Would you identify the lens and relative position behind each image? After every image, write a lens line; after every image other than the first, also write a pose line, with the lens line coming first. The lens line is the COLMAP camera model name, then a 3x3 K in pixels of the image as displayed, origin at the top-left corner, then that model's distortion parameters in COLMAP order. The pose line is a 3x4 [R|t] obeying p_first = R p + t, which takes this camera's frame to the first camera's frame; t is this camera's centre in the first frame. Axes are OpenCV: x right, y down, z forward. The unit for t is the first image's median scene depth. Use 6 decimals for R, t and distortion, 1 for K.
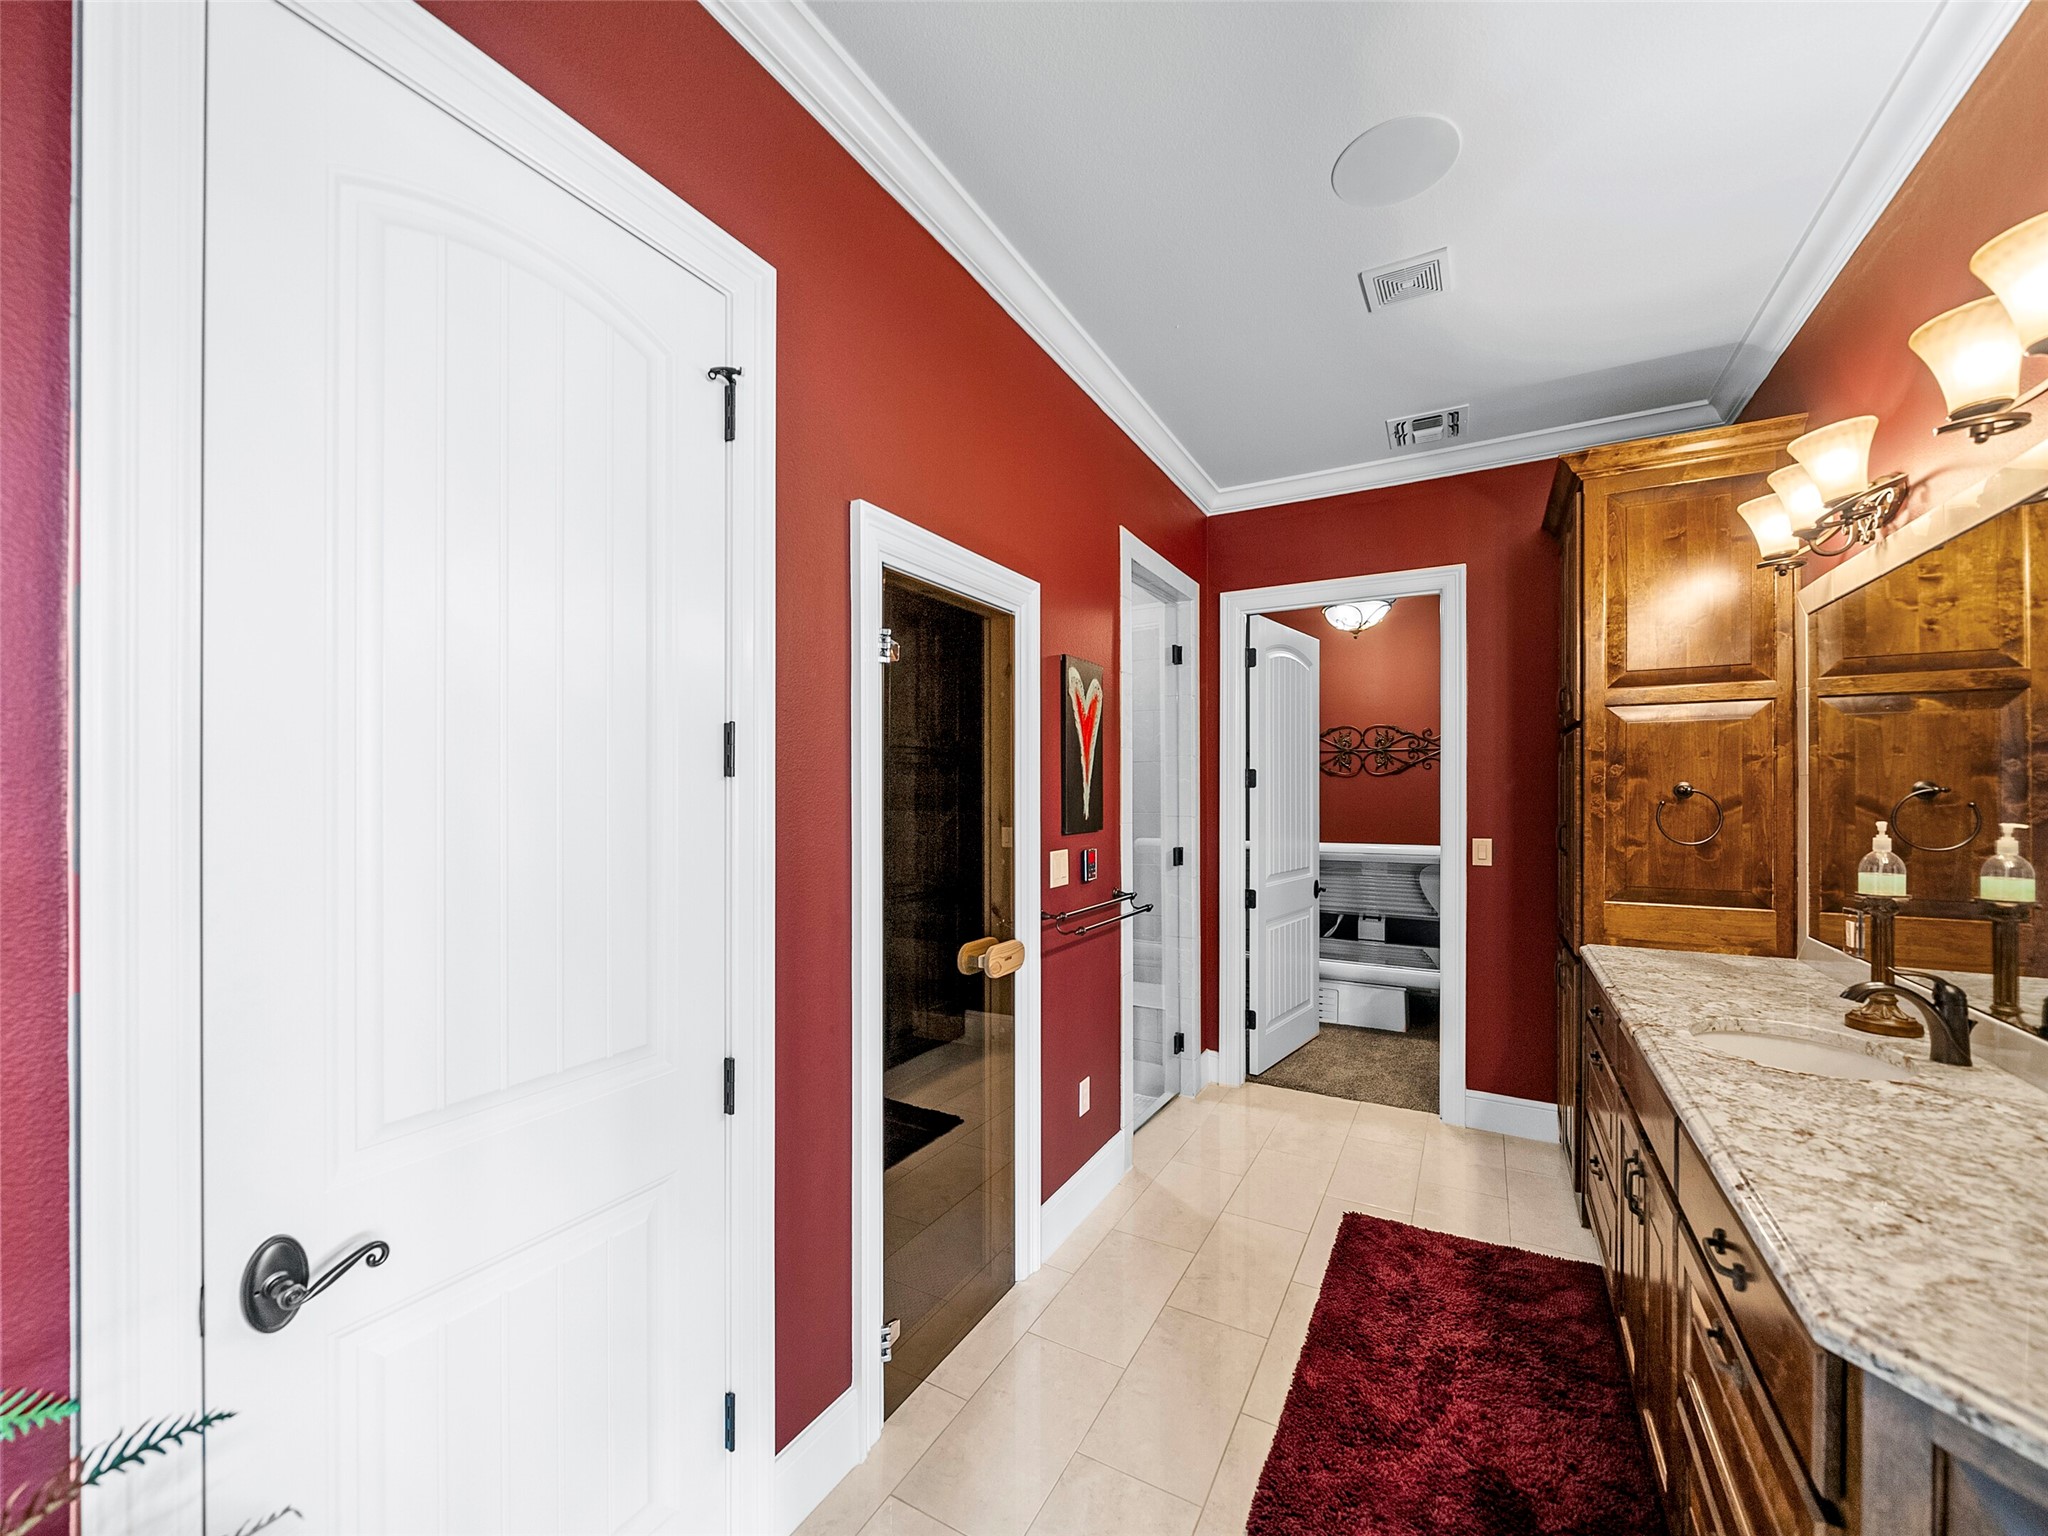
lens RADIAL K [[792.0, 0, 1024.0], [0, 792.0, 768.0], [0, 0, 1]] dist [-0.000480, -0.000070]
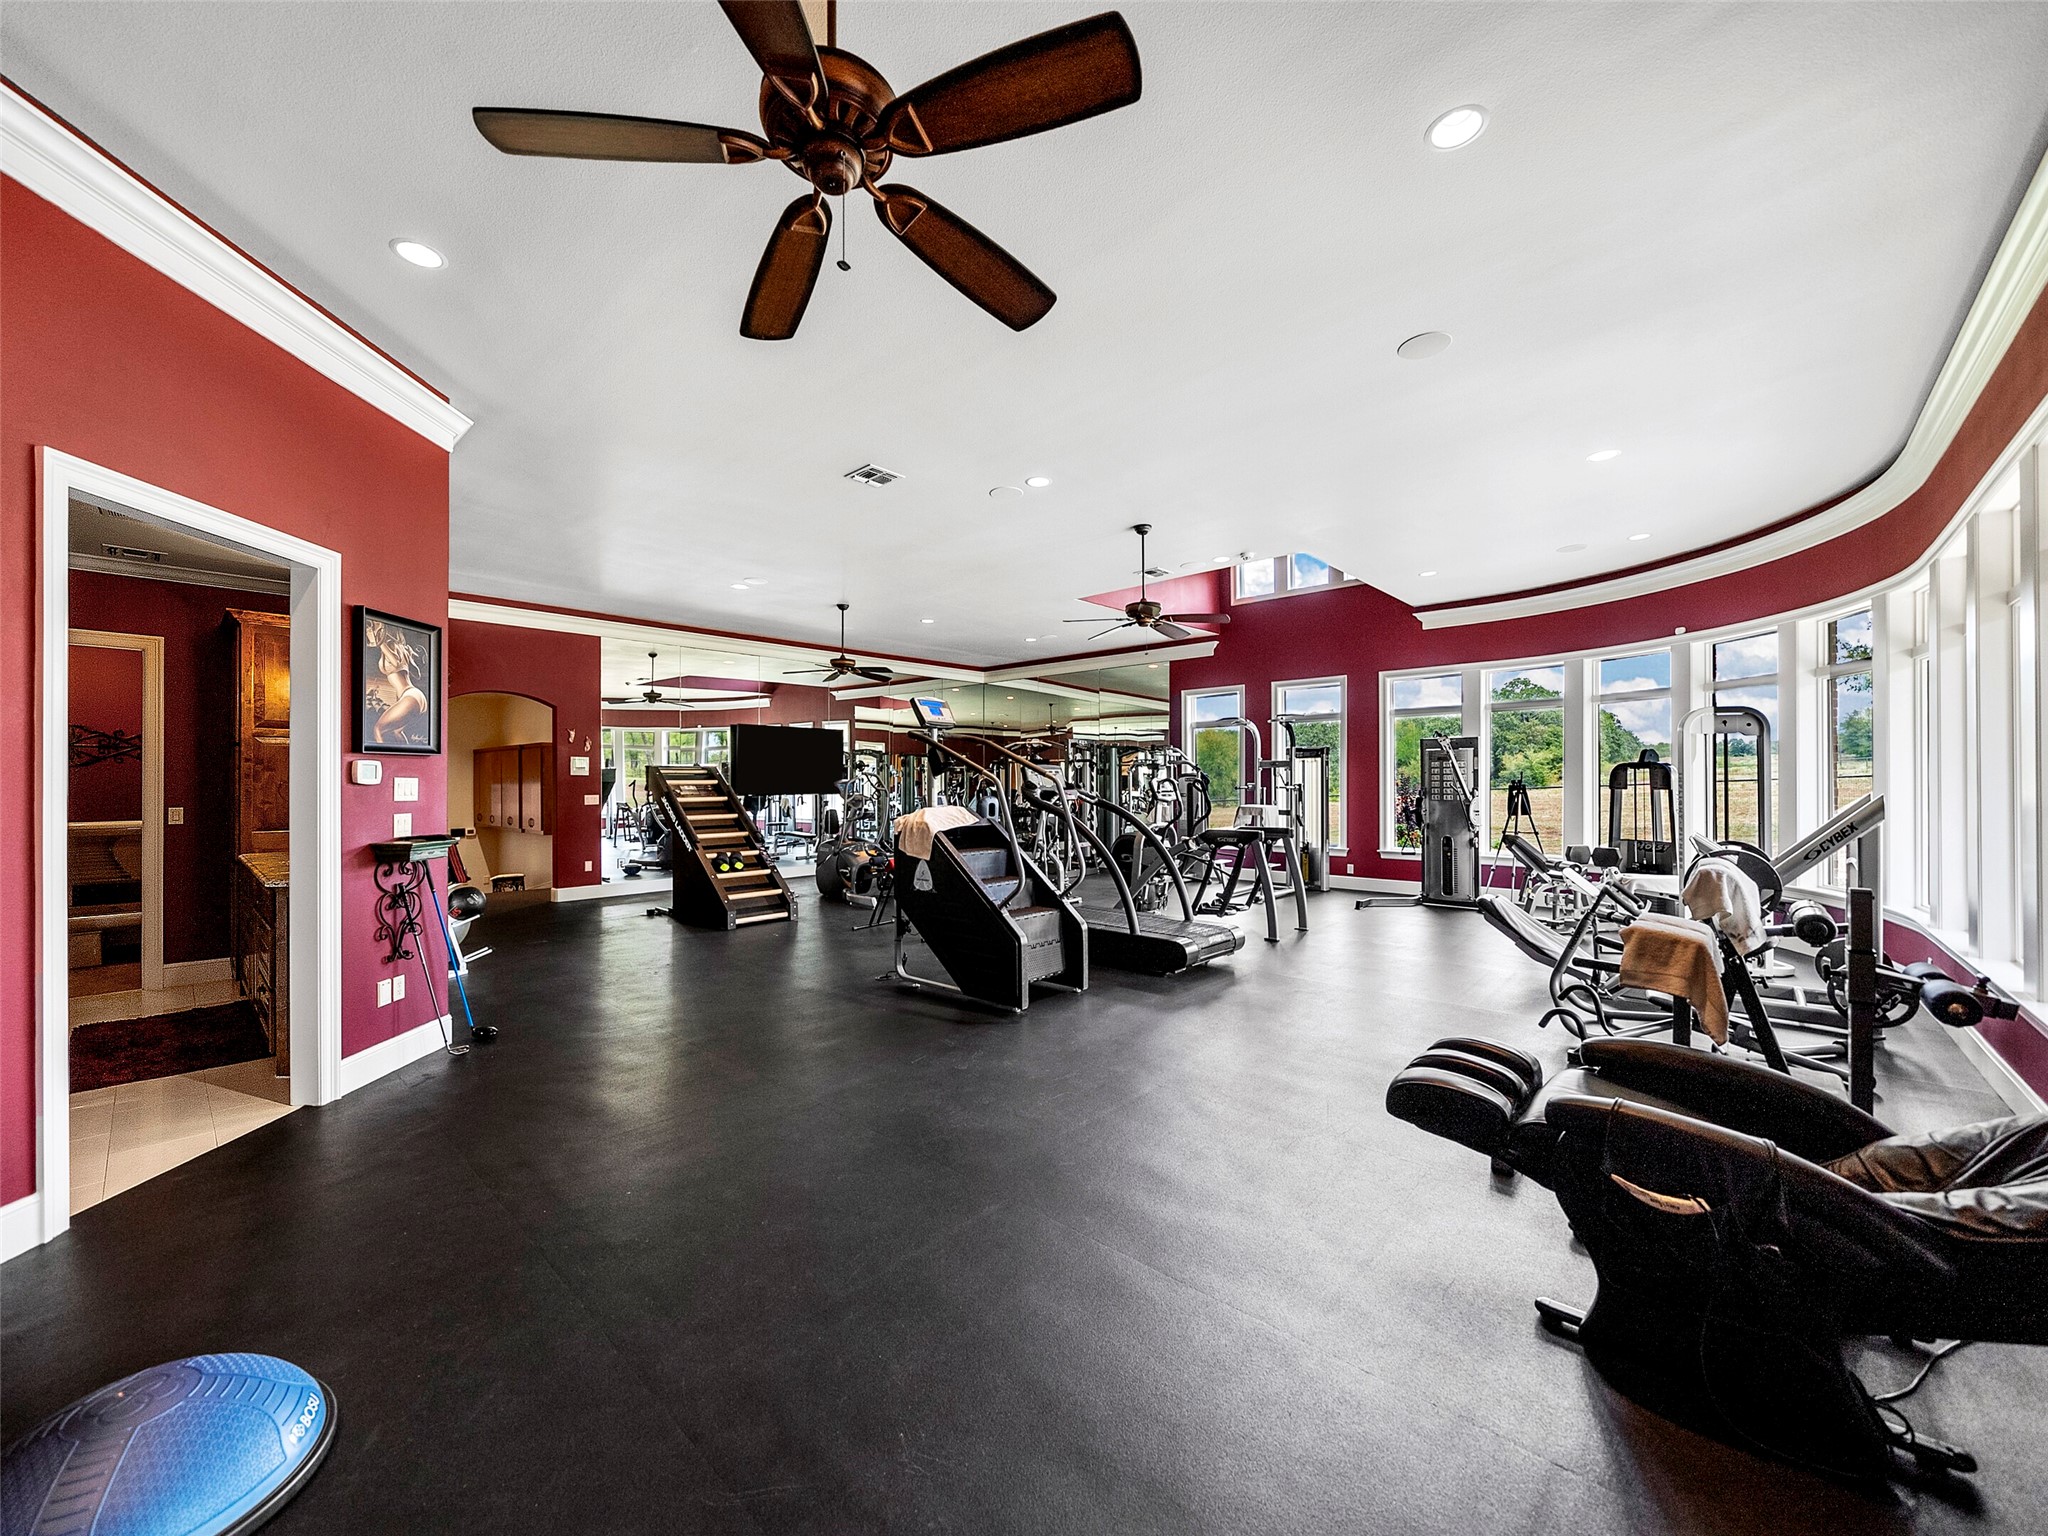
lens RADIAL K [[769.0, 0, 1024.0], [0, 769.0, 768.0], [0, 0, 1]] dist [0.000466, 0.000061]
pose [[0.233202, -0.000841, 0.972428, -0.637104], [-0.007446, 0.999969, 0.002650, -0.014329], [-0.972400, -0.007859, 0.233188, -1.222286]]
